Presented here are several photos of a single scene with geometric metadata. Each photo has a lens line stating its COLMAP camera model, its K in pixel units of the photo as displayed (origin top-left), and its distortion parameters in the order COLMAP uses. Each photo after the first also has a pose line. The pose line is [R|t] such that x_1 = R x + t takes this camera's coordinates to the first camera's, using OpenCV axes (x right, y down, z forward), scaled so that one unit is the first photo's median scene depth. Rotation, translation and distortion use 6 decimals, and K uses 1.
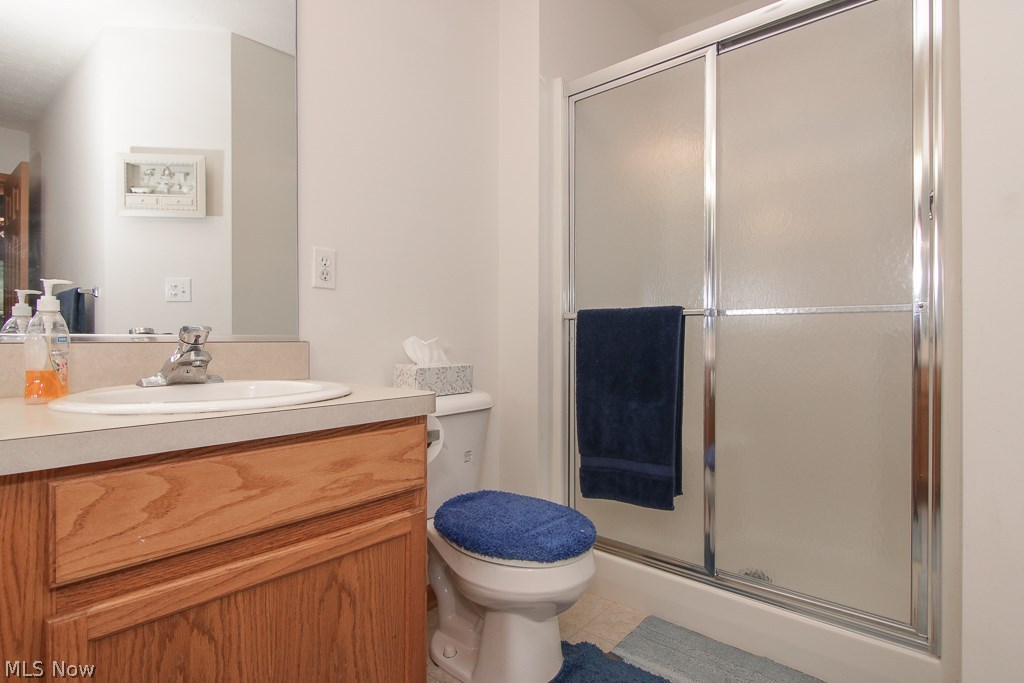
lens RADIAL K [[521.4, 0, 513.9], [0, 521.4, 328.6], [0, 0, 1]] dist [-0.003128, -0.001699]
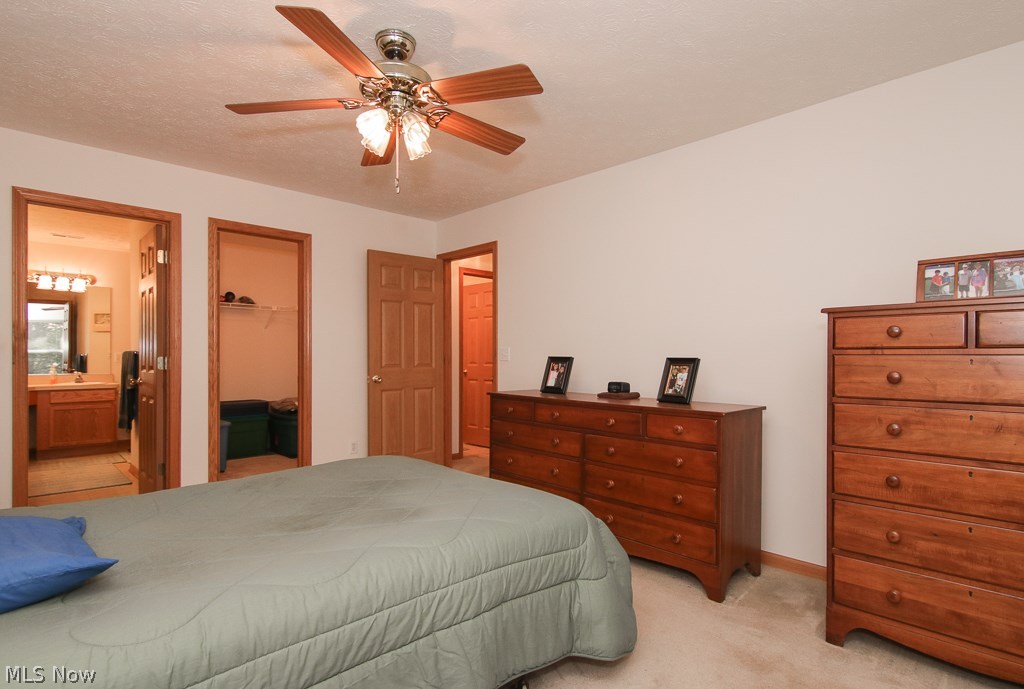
lens RADIAL K [[518.6, 0, 512.0], [0, 518.6, 344.5], [0, 0, 1]] dist [0.001743, 0.000533]
pose [[0.995157, -0.002292, -0.098275, 5.982272], [0.001946, 0.999992, -0.003611, -0.360463], [0.098283, 0.003402, 0.995153, -5.392220]]
